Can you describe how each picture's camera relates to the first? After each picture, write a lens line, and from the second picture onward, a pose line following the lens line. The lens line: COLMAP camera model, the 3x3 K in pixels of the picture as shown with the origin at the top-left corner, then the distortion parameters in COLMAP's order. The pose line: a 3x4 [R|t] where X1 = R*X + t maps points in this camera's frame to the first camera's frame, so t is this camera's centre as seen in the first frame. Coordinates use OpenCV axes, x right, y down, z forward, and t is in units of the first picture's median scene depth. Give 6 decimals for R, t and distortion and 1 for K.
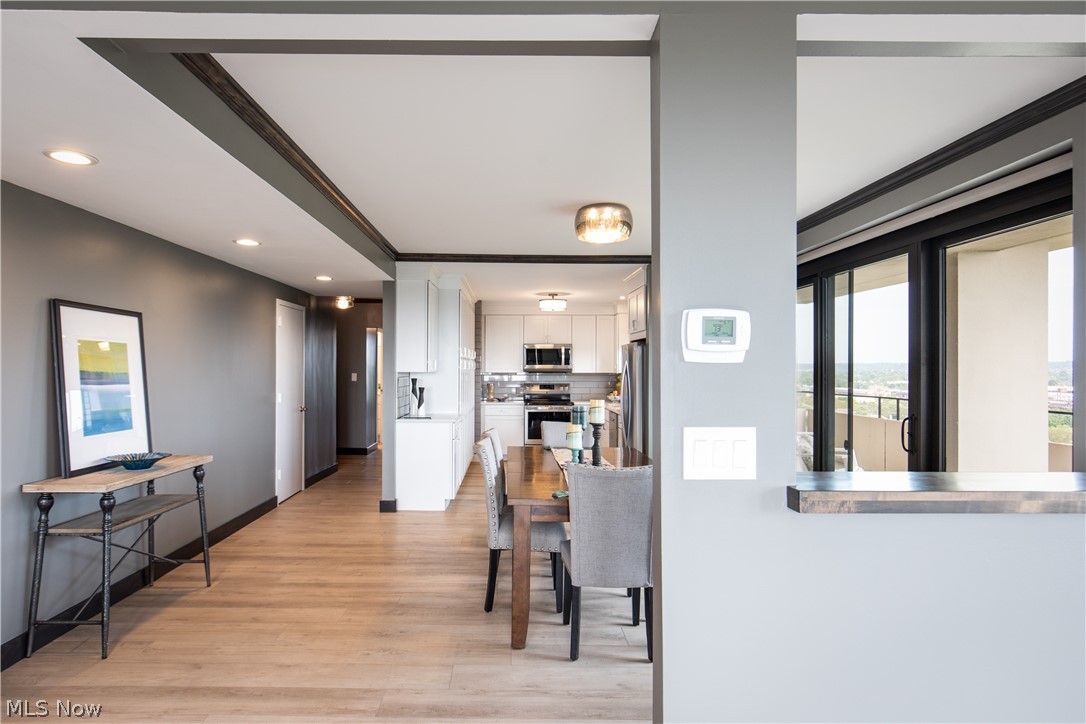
lens RADIAL K [[644.2, 0, 543.0], [0, 644.2, 362.0], [0, 0, 1]] dist [0.001366, 0.000031]
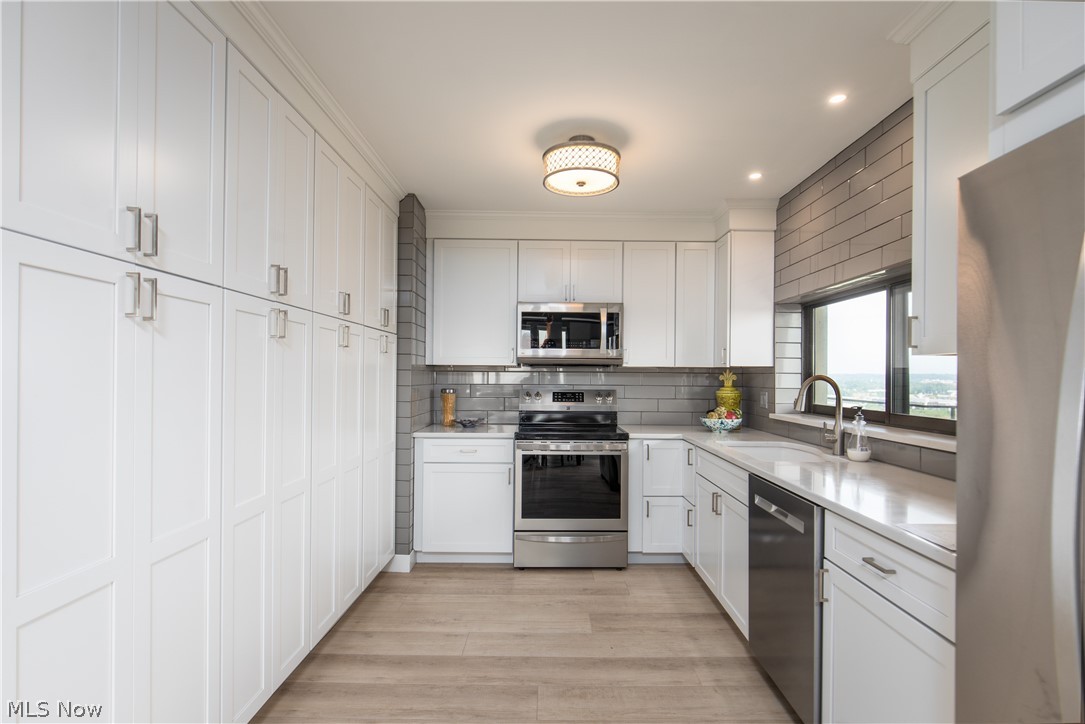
lens RADIAL K [[537.2, 0, 554.4], [0, 537.2, 372.5], [0, 0, 1]] dist [-0.001850, -0.000352]
pose [[0.999405, 0.004115, -0.034248, 0.009703], [-0.004093, 0.999991, 0.000732, 0.021113], [0.034251, -0.000591, 0.999413, 0.623394]]
